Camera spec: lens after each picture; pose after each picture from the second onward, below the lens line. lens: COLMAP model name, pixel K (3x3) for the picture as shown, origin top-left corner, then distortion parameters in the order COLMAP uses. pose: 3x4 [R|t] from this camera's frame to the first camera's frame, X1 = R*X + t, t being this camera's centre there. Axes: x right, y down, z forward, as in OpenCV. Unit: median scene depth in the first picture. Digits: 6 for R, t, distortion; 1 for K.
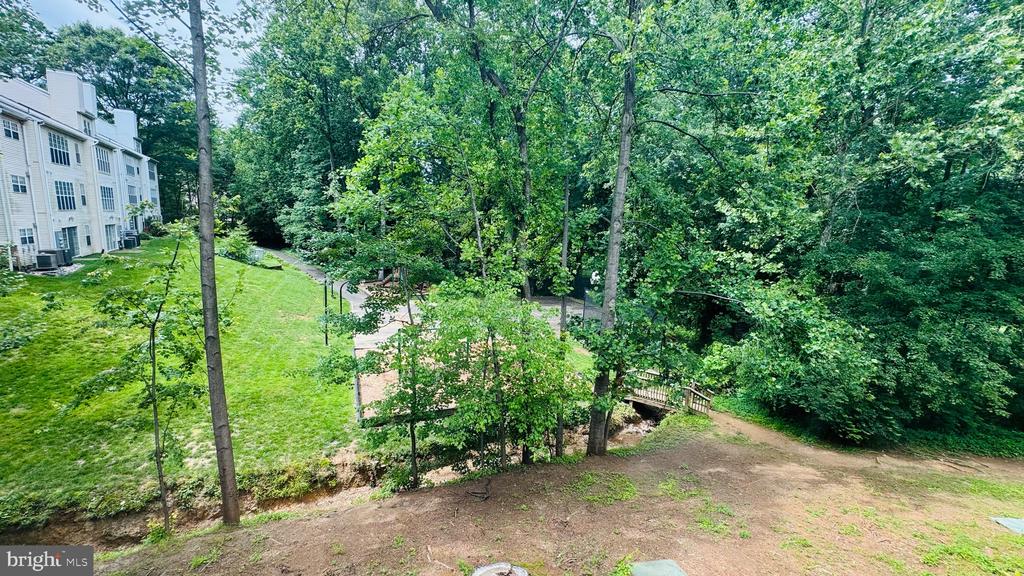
lens RADIAL K [[408.7, 0, 511.5], [0, 408.7, 290.4], [0, 0, 1]] dist [-0.001936, -0.000187]
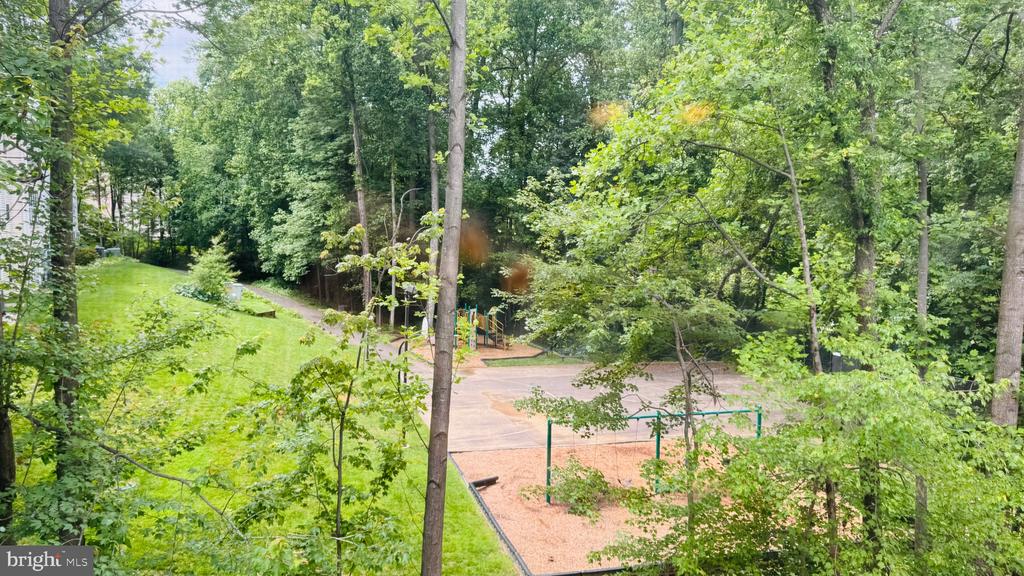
lens RADIAL K [[733.2, 0, 512.2], [0, 733.2, 287.6], [0, 0, 1]] dist [0.001911, 0.000359]
pose [[0.995011, -0.010678, -0.099188, -0.117718], [0.002329, 0.996470, -0.083913, -0.003748], [0.099734, 0.083264, 0.991524, -0.030360]]
